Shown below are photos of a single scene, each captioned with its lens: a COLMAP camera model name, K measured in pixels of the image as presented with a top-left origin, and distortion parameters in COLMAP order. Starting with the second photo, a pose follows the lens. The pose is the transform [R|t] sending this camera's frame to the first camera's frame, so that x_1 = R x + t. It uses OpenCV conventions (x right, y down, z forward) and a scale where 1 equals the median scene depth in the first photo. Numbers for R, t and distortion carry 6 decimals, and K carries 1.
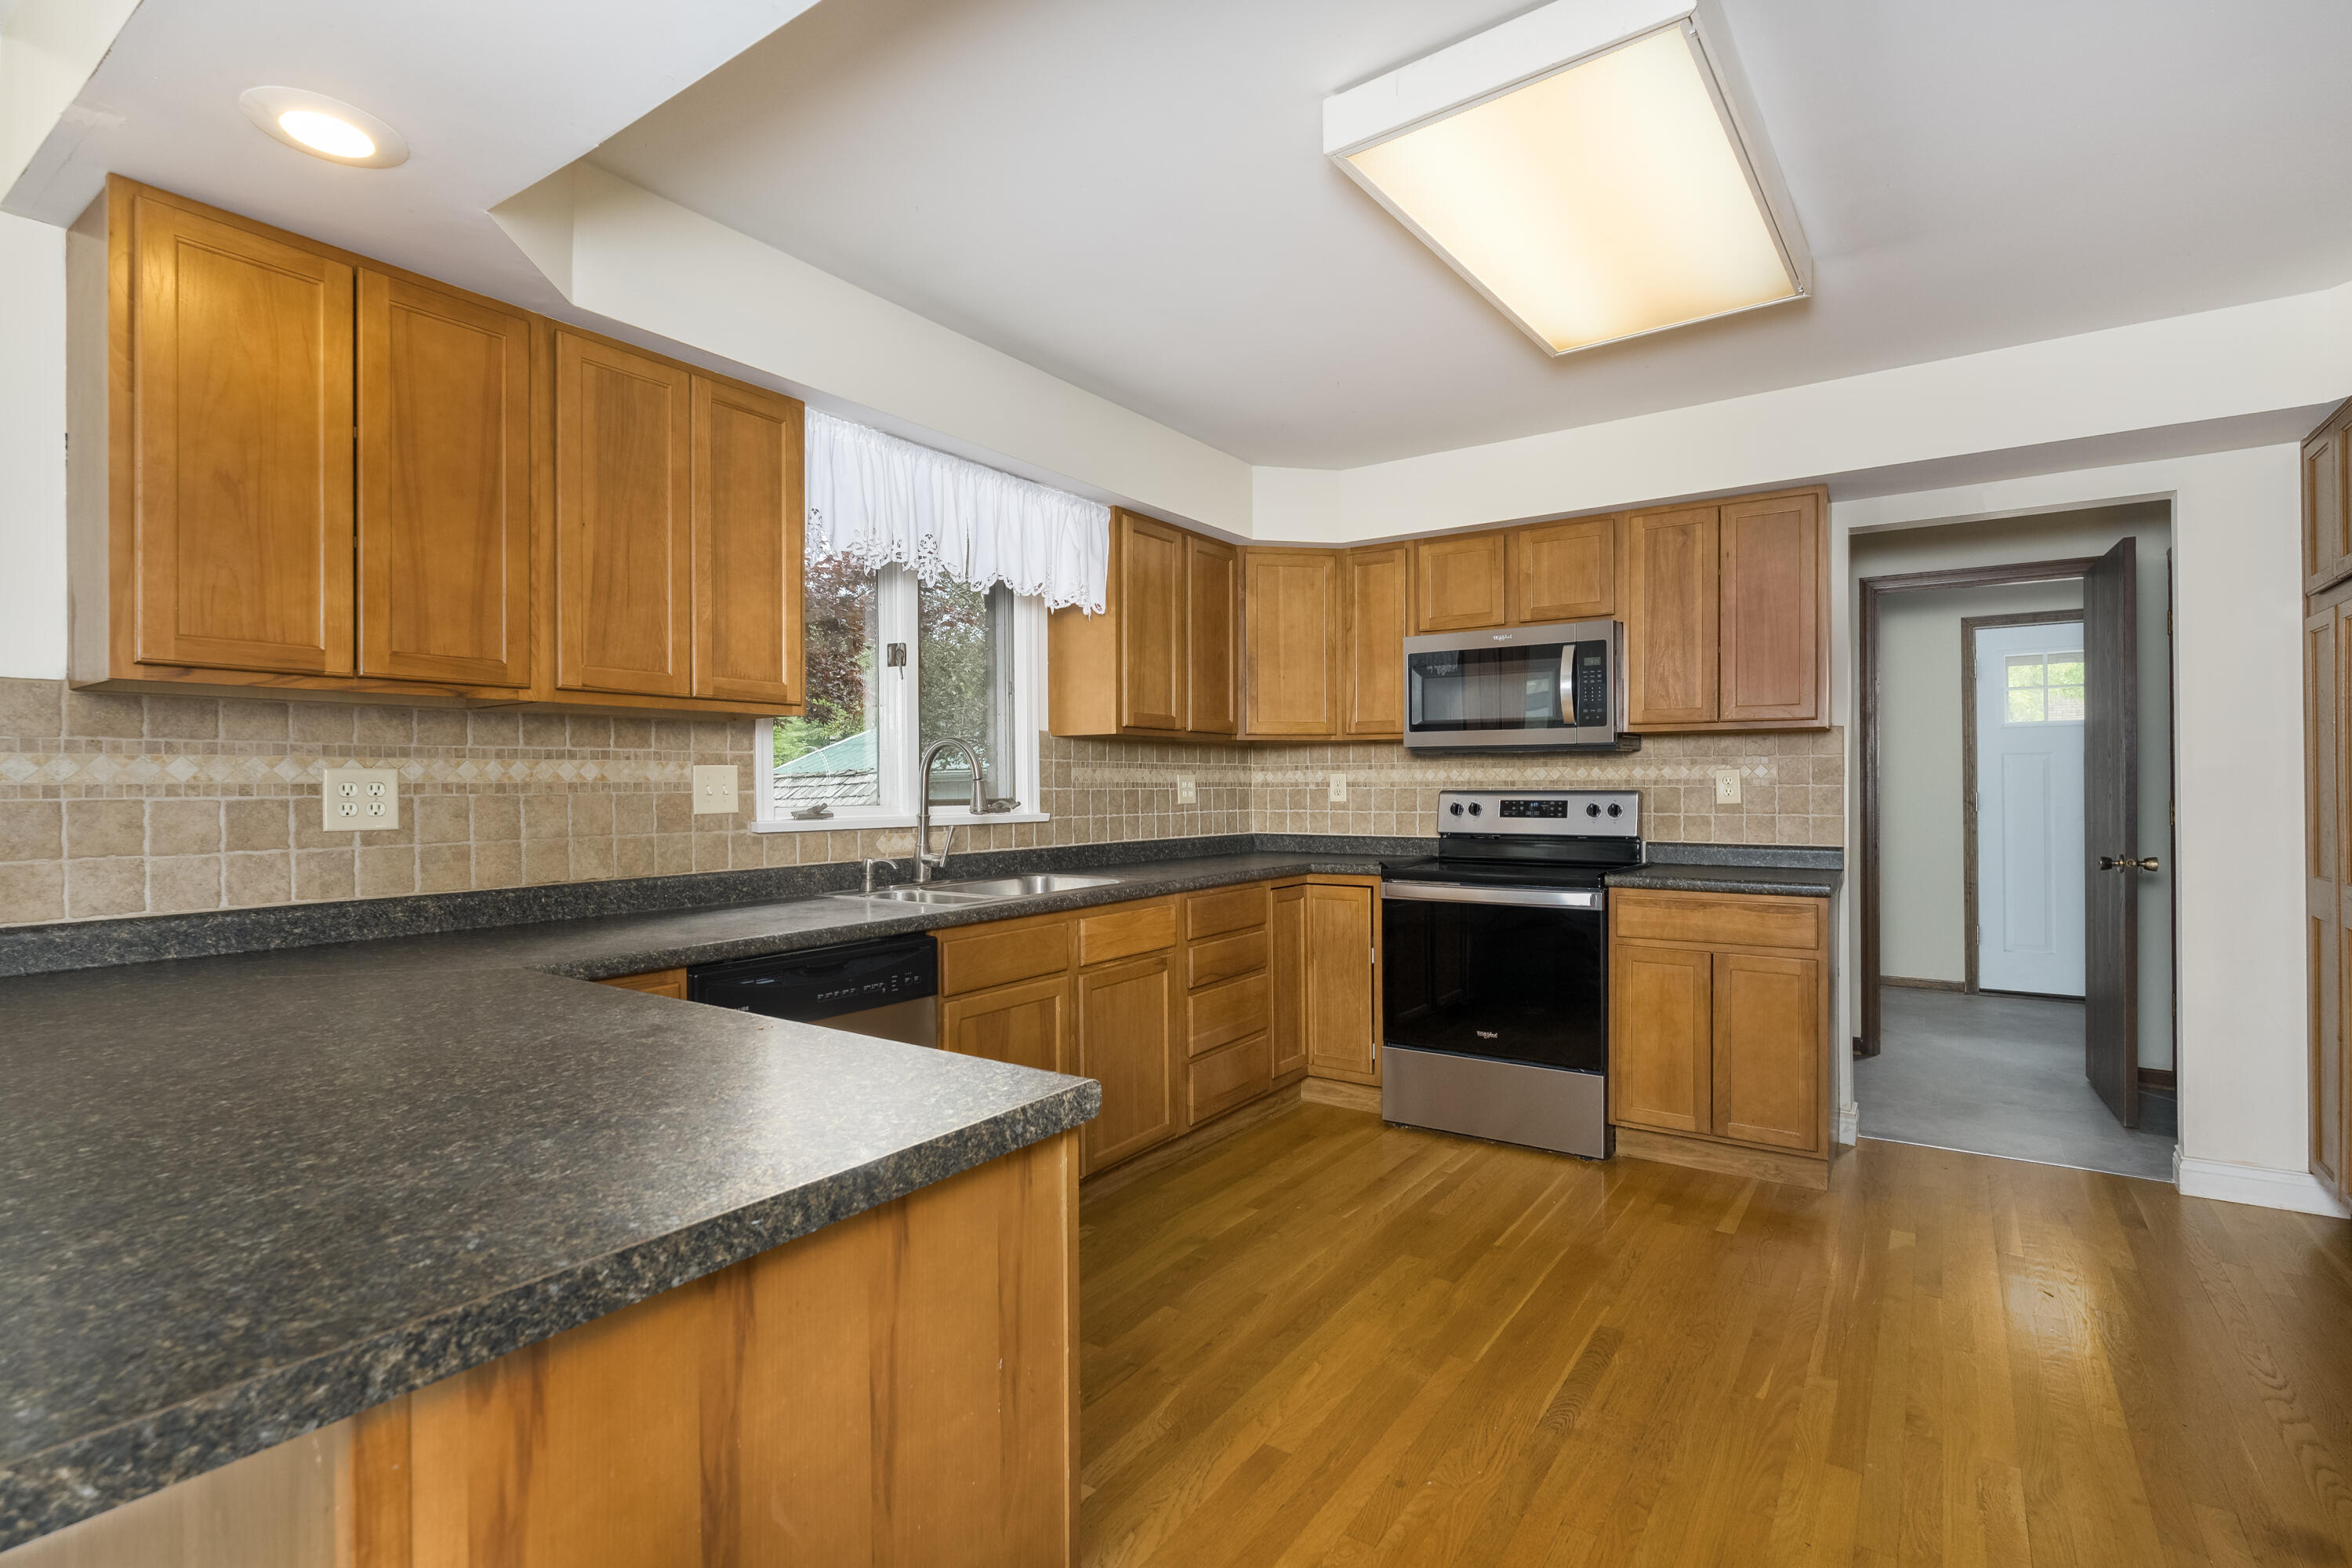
lens RADIAL K [[1101.2, 0, 1186.3], [0, 1101.2, 785.1], [0, 0, 1]] dist [-0.000431, 0.000134]
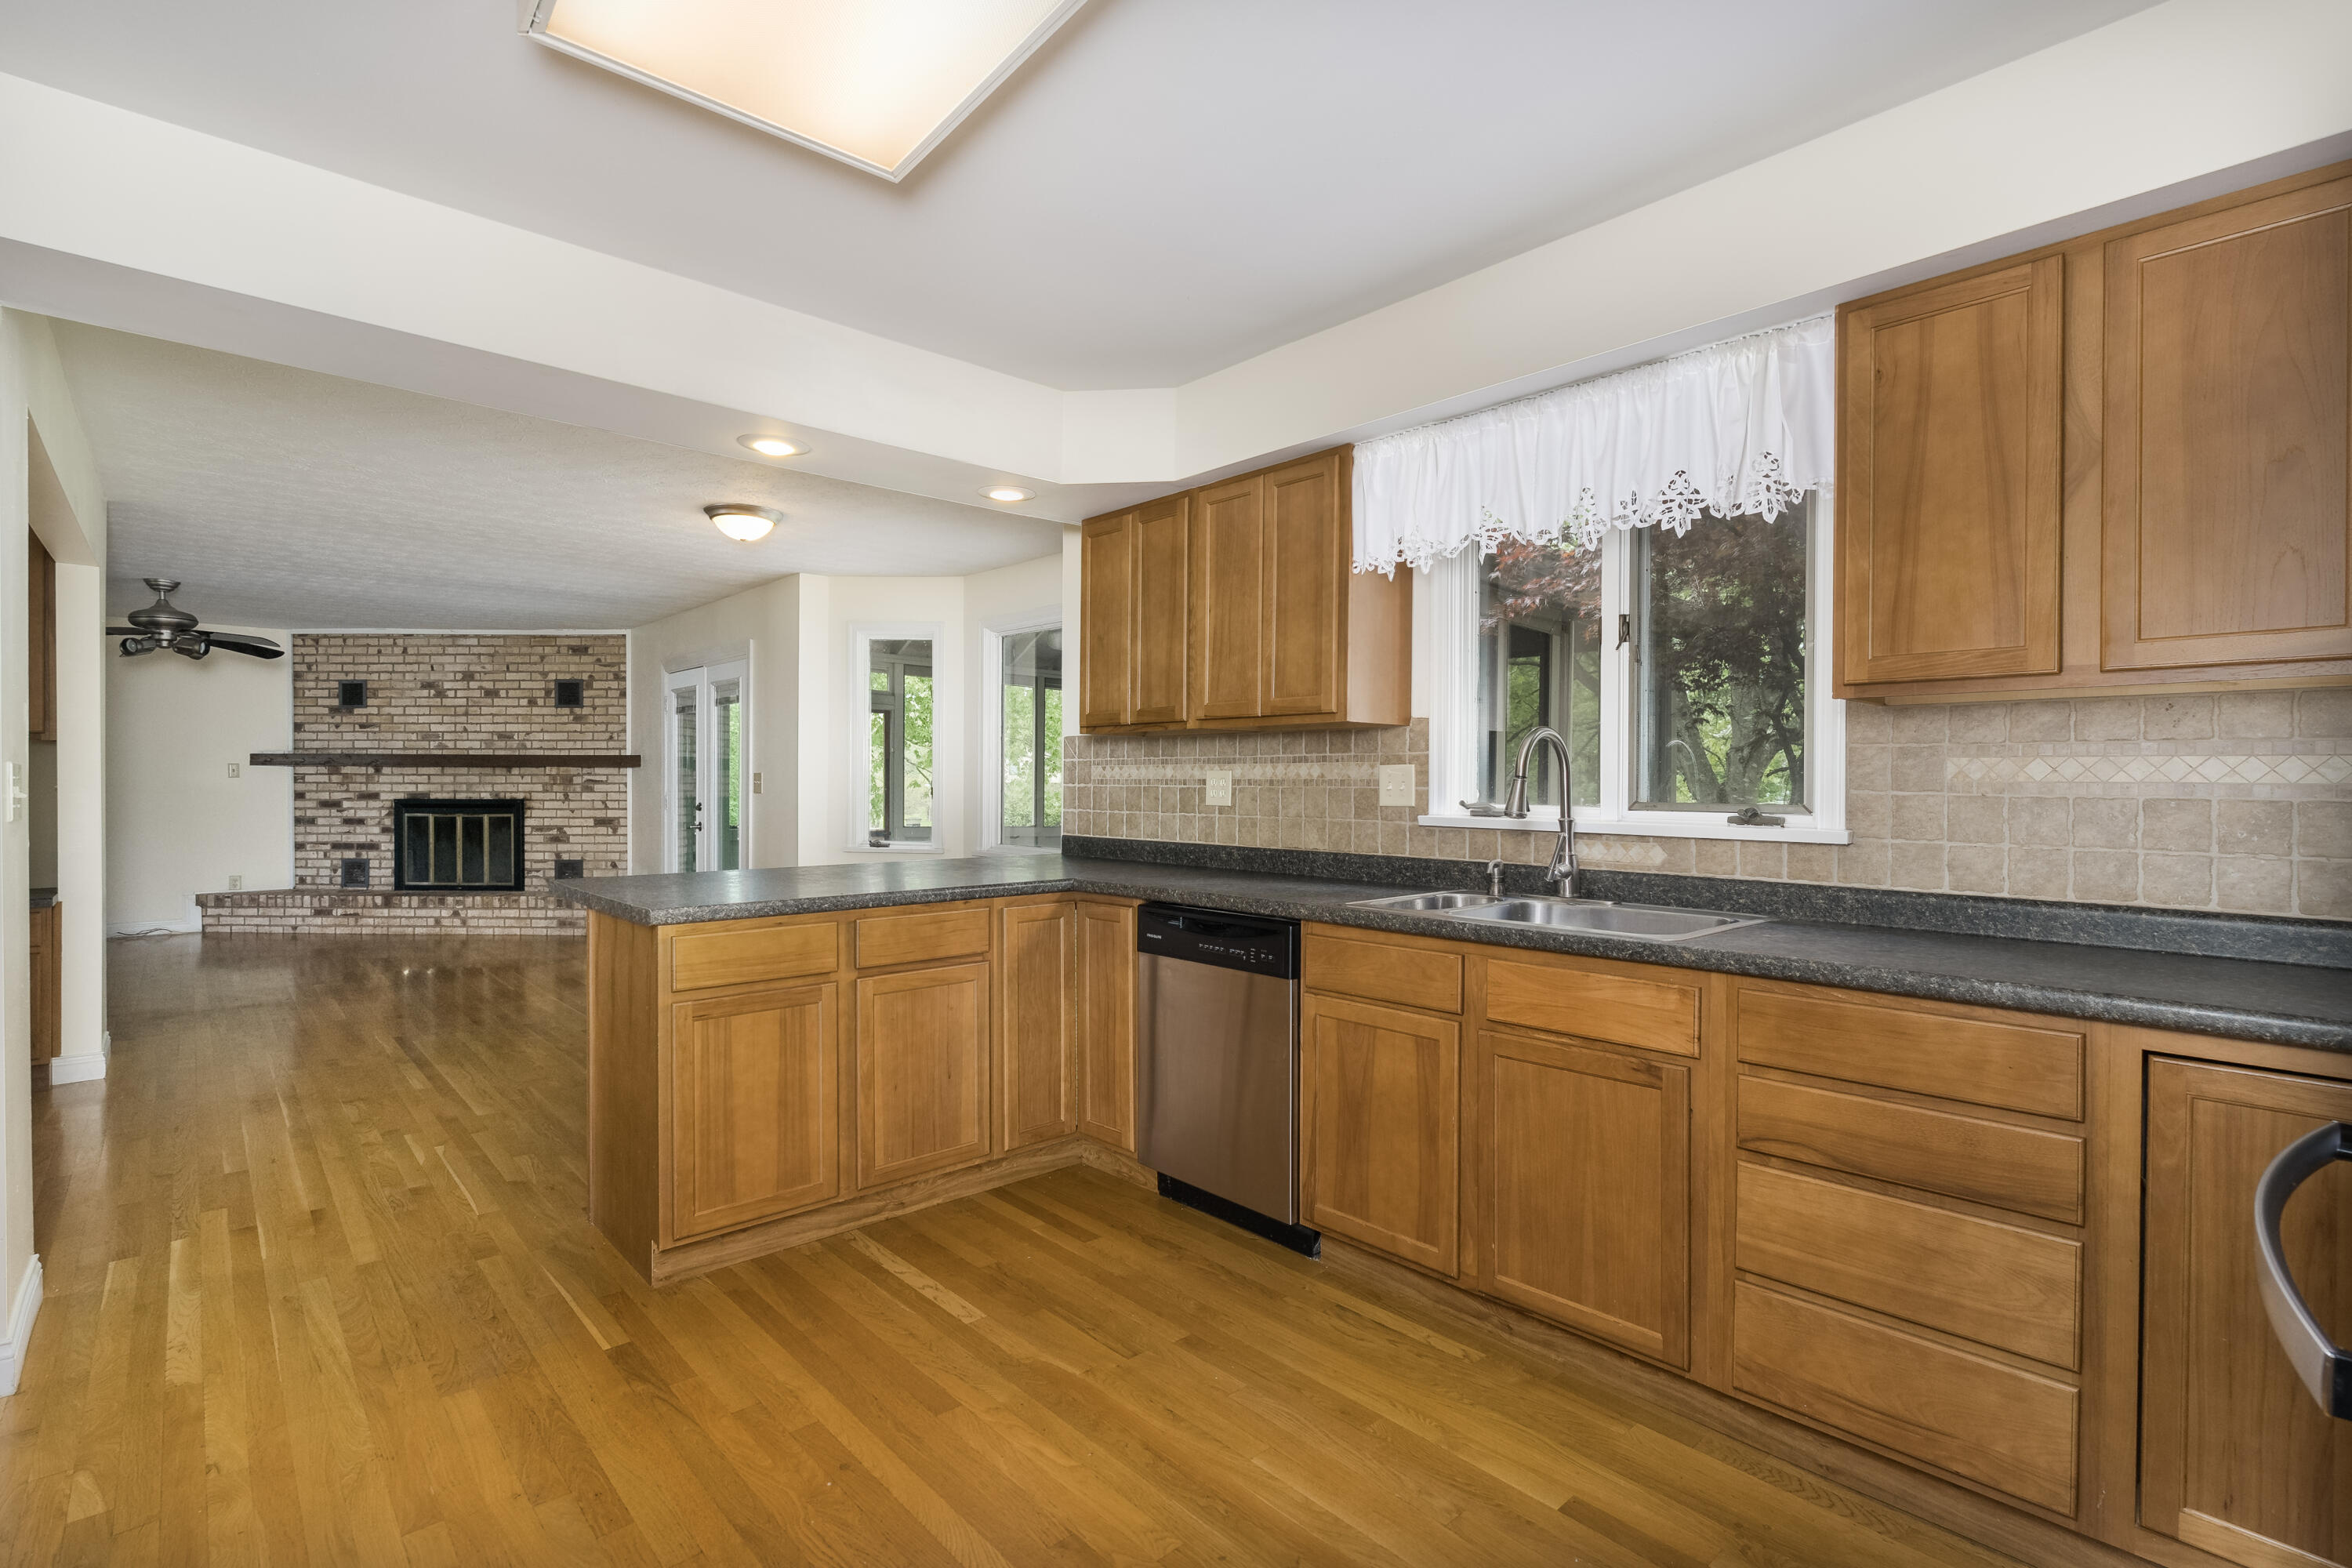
lens RADIAL K [[1101.2, 0, 1186.5], [0, 1101.2, 782.2], [0, 0, 1]] dist [-0.000431, 0.000134]
pose [[-0.219120, 0.006630, -0.975675, 0.808436], [-0.003246, 0.999966, 0.007524, -0.007910], [0.975692, 0.004816, -0.219092, 1.104425]]
